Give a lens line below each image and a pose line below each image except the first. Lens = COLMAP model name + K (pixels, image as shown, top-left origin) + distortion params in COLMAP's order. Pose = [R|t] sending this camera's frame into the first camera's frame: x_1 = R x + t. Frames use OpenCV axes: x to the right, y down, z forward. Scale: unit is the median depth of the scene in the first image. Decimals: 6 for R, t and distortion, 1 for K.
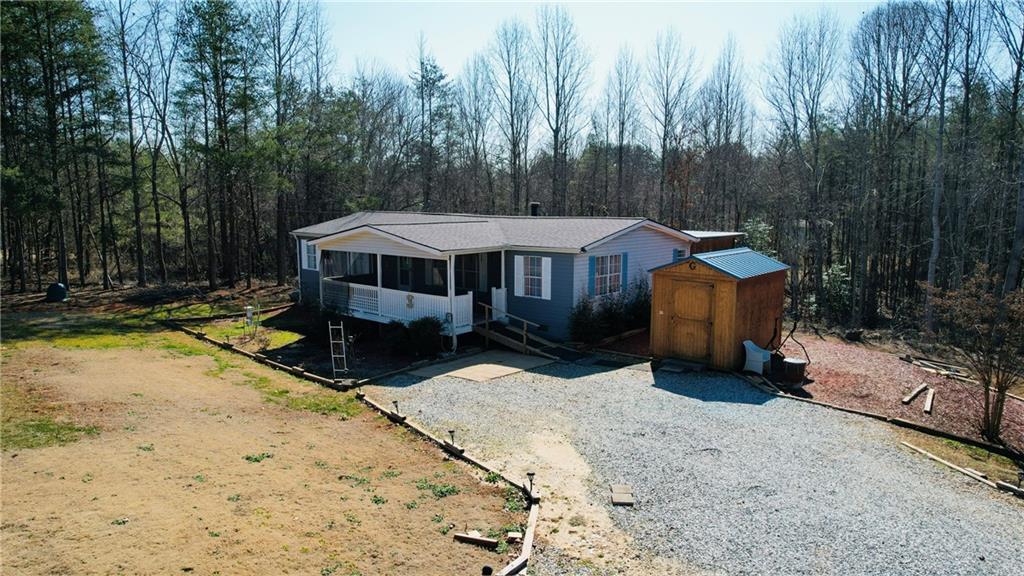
lens RADIAL K [[645.4, 0, 513.9], [0, 645.4, 299.6], [0, 0, 1]] dist [-0.078921, 0.058499]
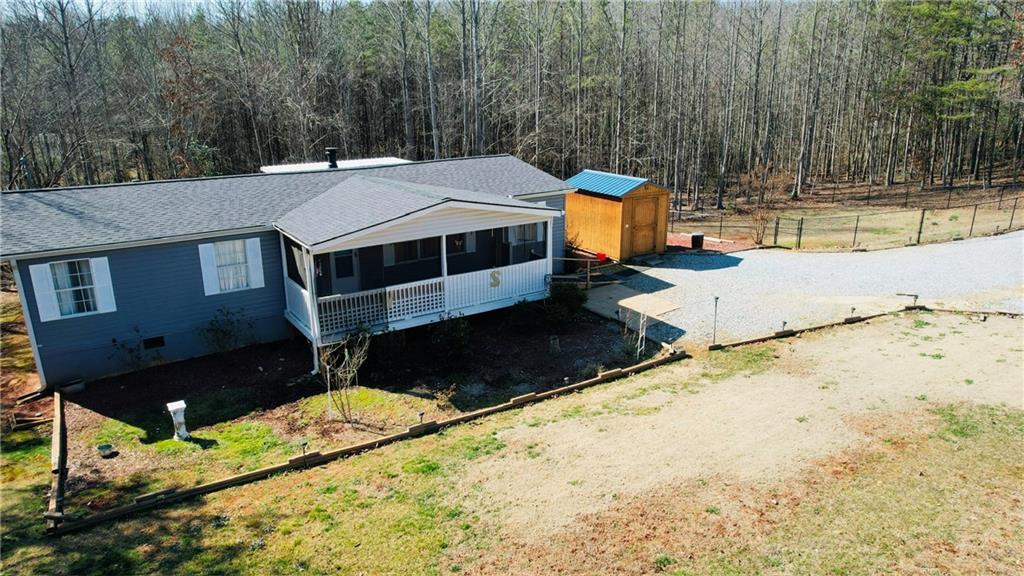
lens RADIAL K [[645.4, 0, 513.9], [0, 645.4, 299.6], [0, 0, 1]] dist [-0.078921, 0.058499]
pose [[0.279645, -0.306583, 0.909838, -0.957901], [0.151739, 0.949849, 0.273427, -0.205405], [-0.948037, 0.061596, 0.312142, 0.708821]]
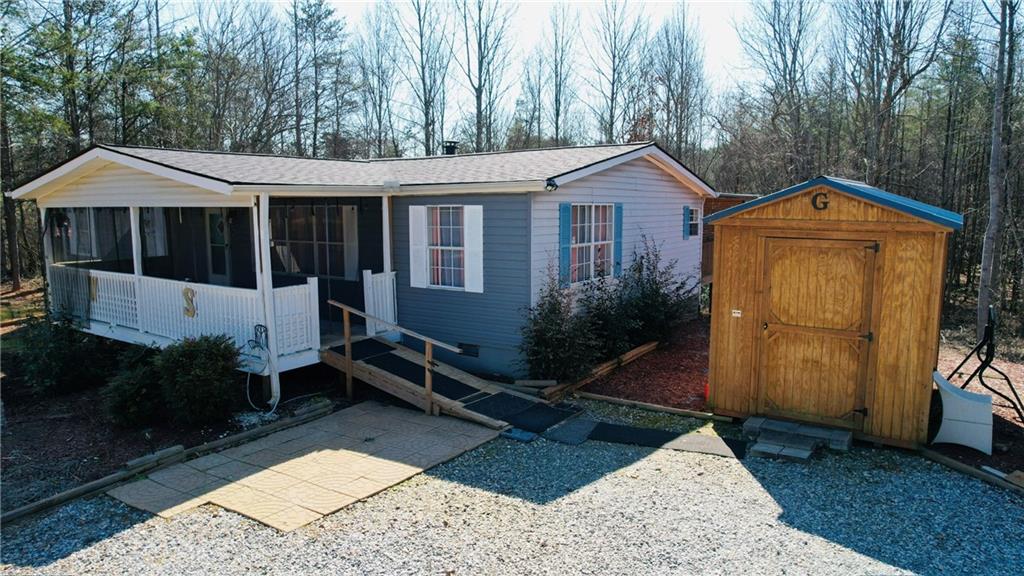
lens RADIAL K [[645.4, 0, 513.9], [0, 645.4, 299.6], [0, 0, 1]] dist [-0.078921, 0.058499]
pose [[0.992672, -0.020694, 0.119051, 0.021574], [0.021145, 0.999773, -0.002523, 0.007298], [-0.118972, 0.005022, 0.992885, 0.505290]]
